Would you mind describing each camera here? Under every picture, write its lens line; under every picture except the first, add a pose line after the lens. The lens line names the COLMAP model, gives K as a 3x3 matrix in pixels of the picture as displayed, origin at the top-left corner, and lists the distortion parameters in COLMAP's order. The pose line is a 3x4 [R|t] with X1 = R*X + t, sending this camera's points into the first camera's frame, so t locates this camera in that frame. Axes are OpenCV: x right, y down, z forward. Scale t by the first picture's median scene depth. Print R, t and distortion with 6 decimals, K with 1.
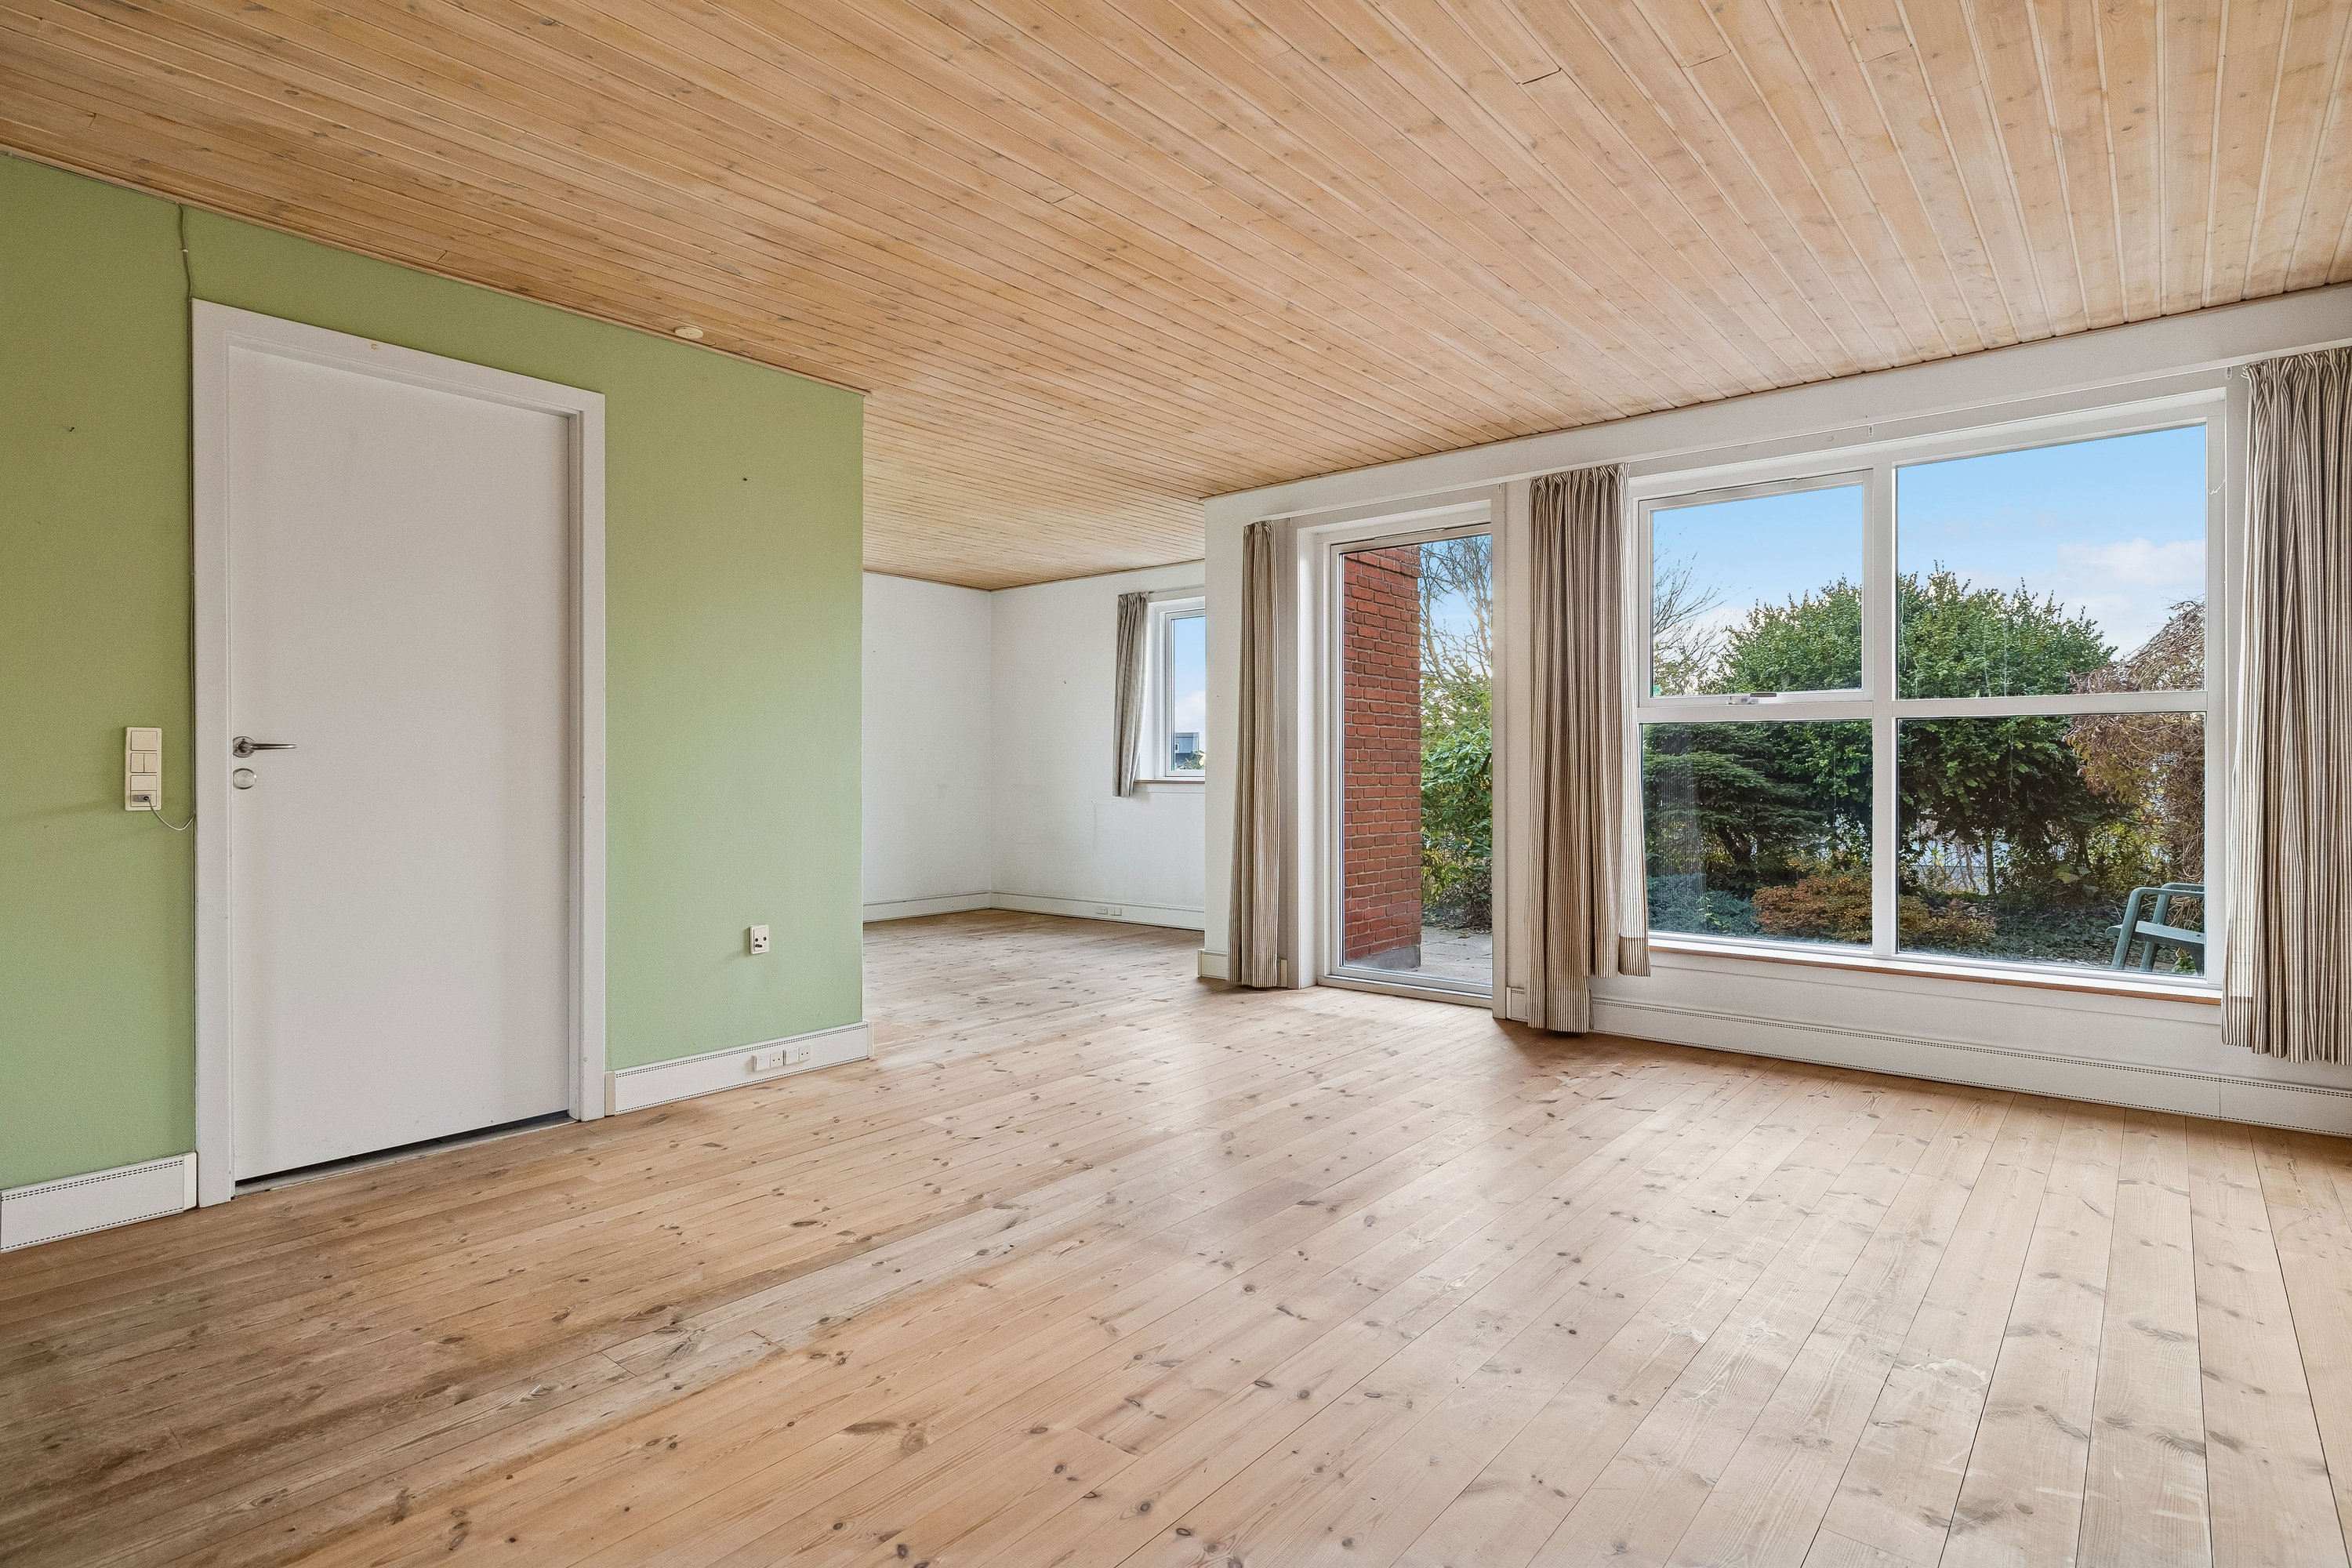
lens RADIAL K [[1199.6, 0, 1172.6], [0, 1199.6, 779.6], [0, 0, 1]] dist [-0.000920, -0.001119]
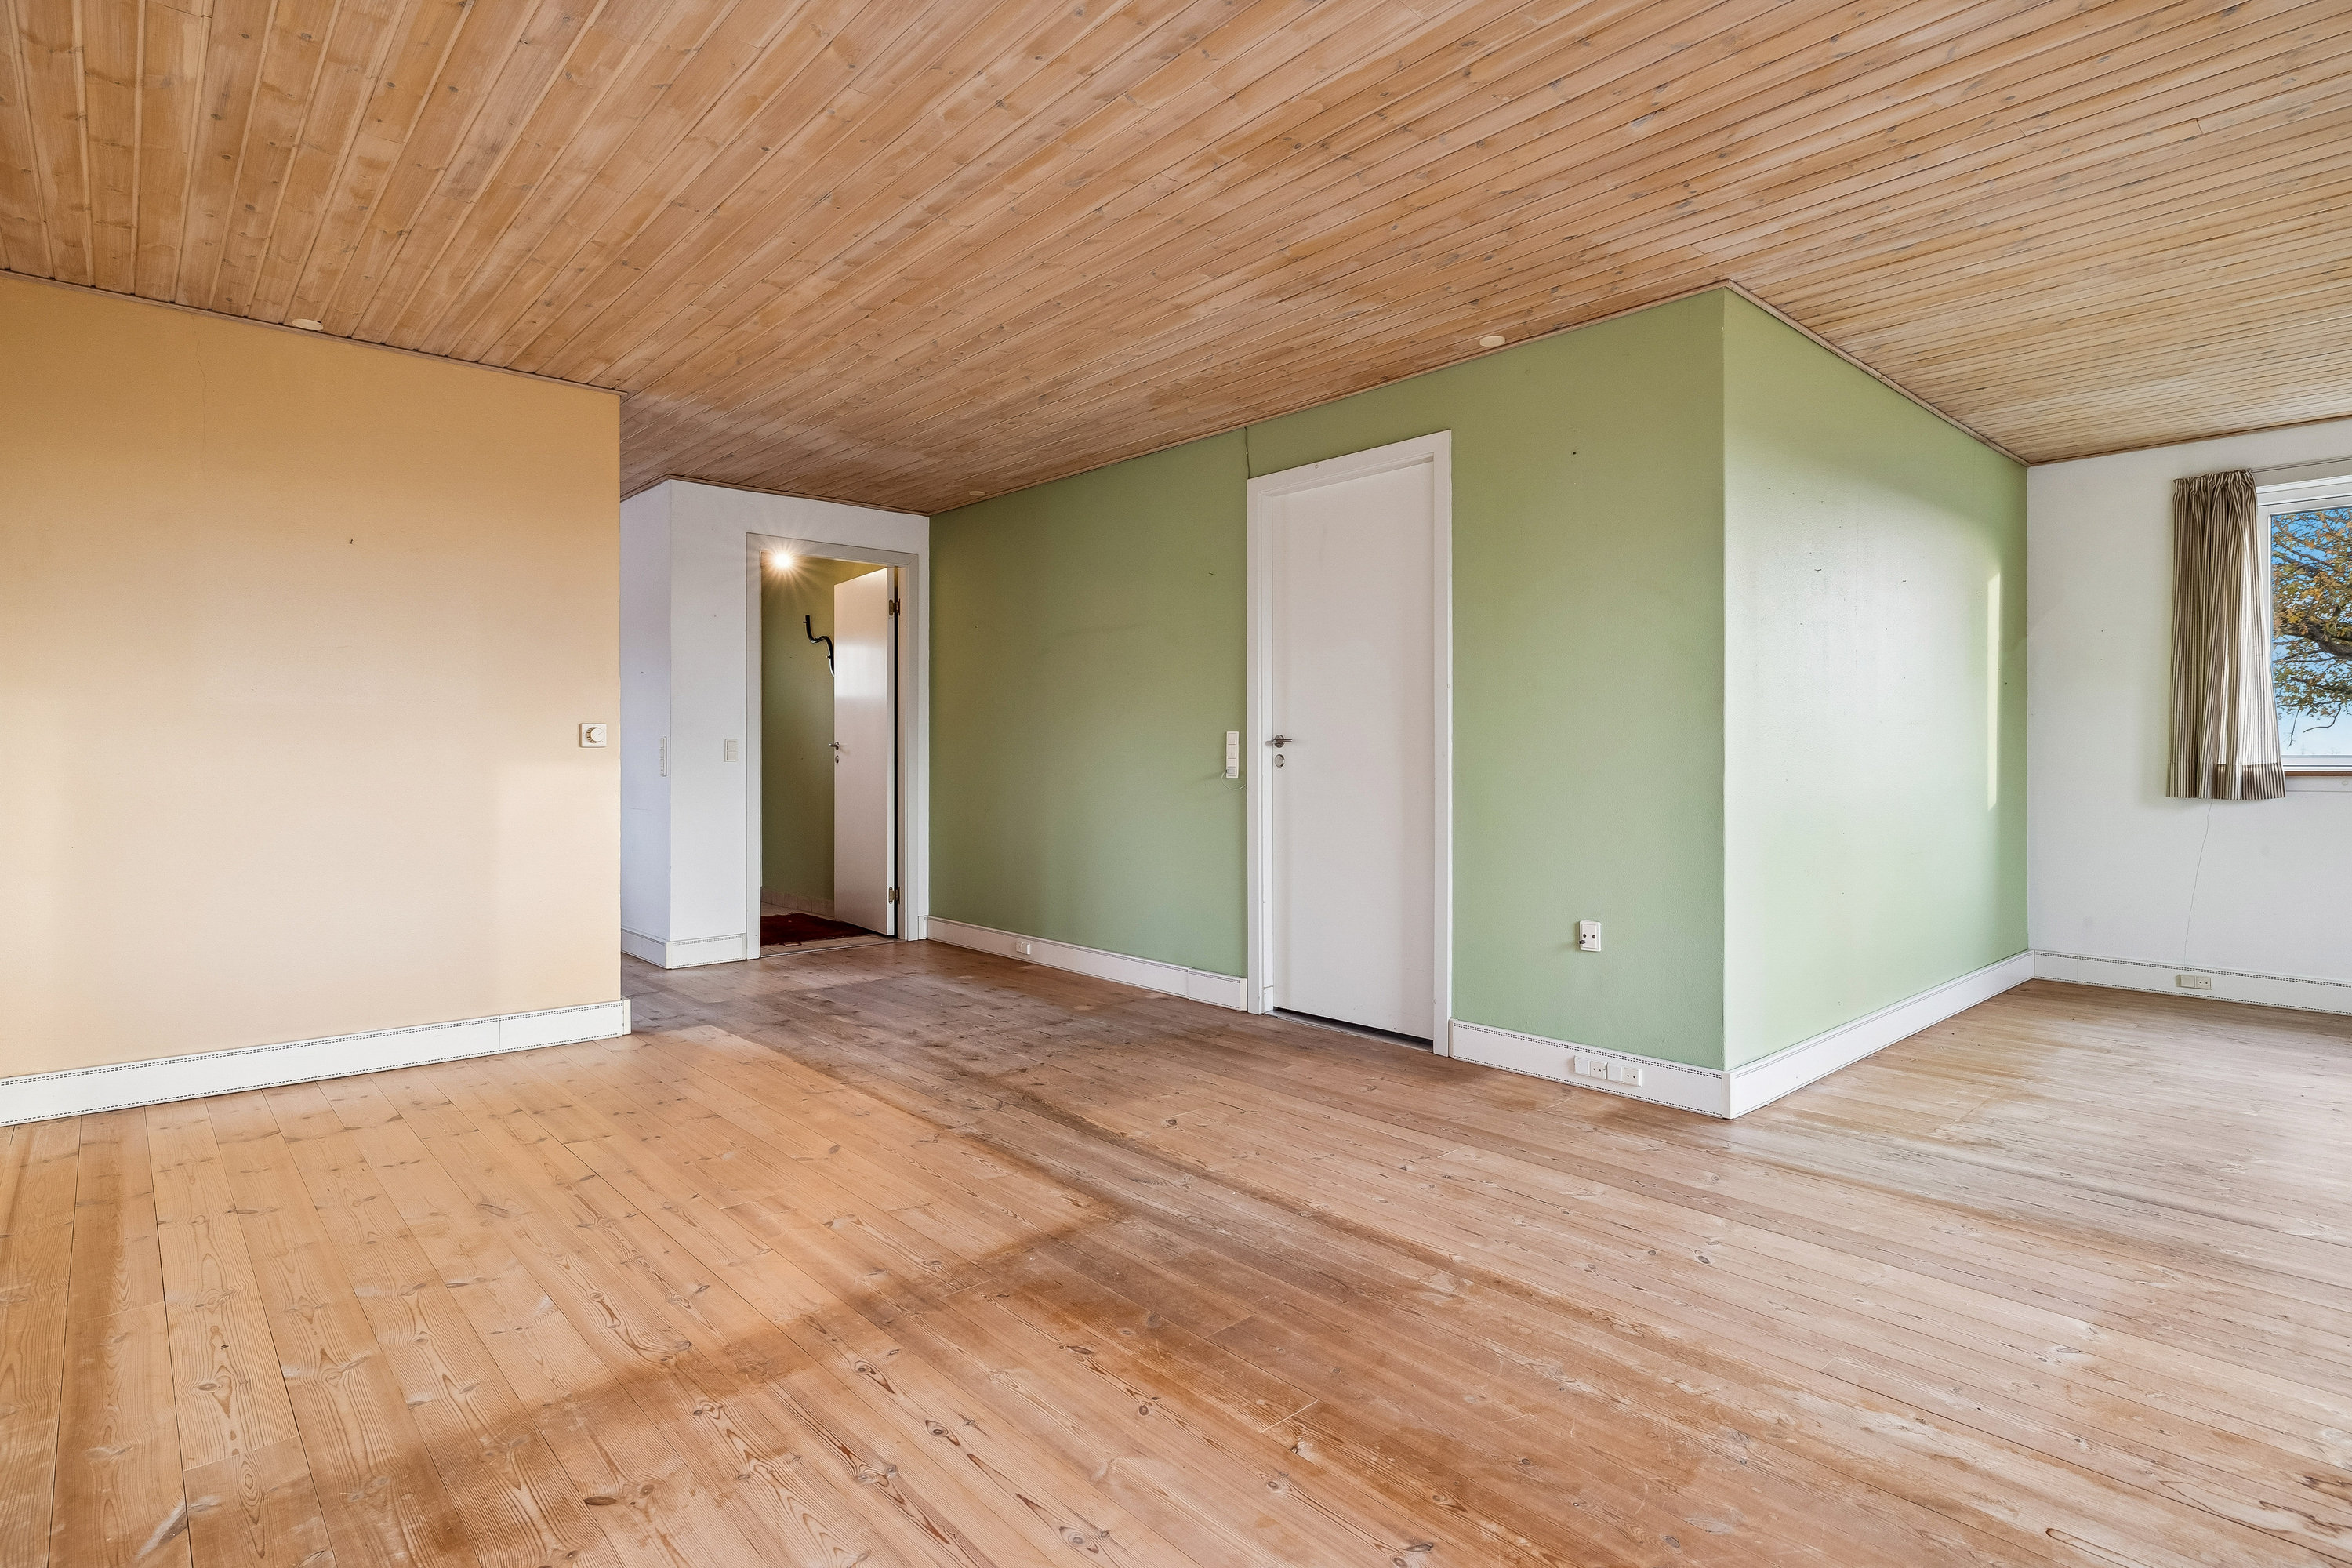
lens RADIAL K [[1179.4, 0, 1157.2], [0, 1179.4, 760.8], [0, 0, 1]] dist [0.000465, -0.000232]
pose [[-0.149867, 0.005331, -0.988692, 0.531545], [-0.009196, 0.999935, 0.006786, -0.006434], [0.988663, 0.010109, -0.149808, 0.689700]]
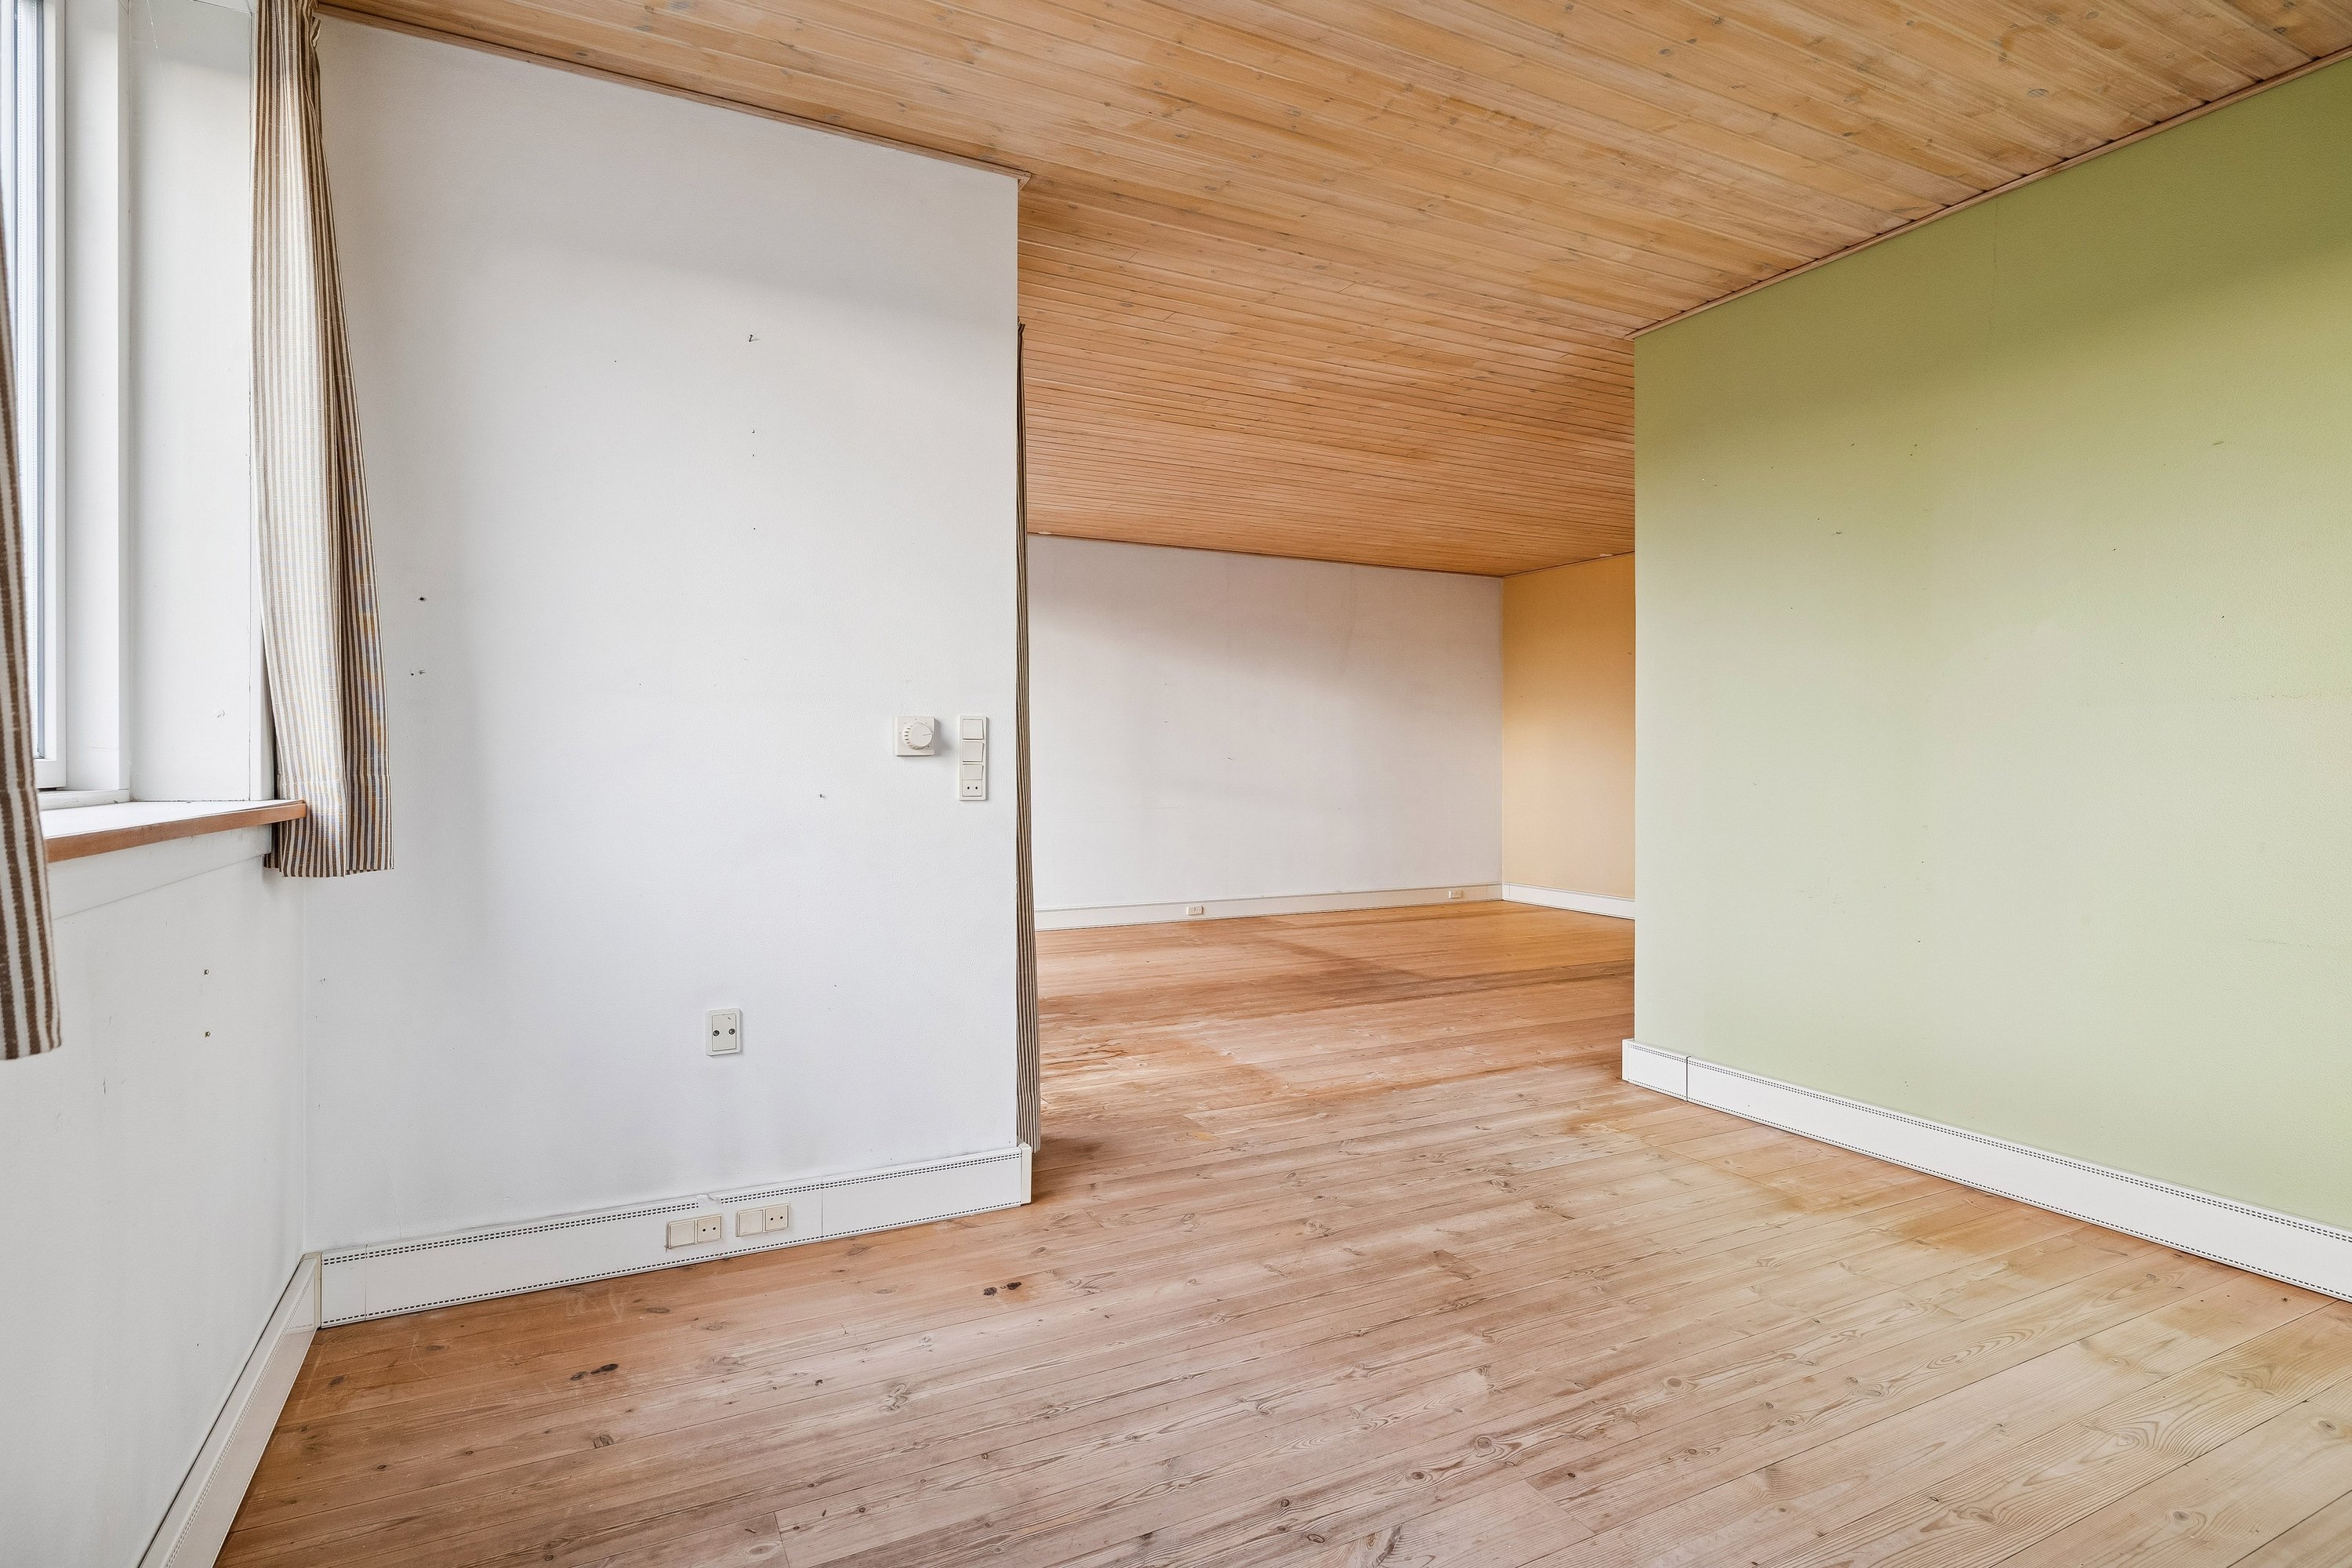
lens RADIAL K [[1199.6, 0, 1172.6], [0, 1199.6, 779.6], [0, 0, 1]] dist [-0.000920, -0.001119]
pose [[-0.919901, -0.003292, 0.392138, -0.269800], [0.006442, 0.999703, 0.023505, -0.014474], [-0.392099, 0.024148, -0.919606, 1.807328]]
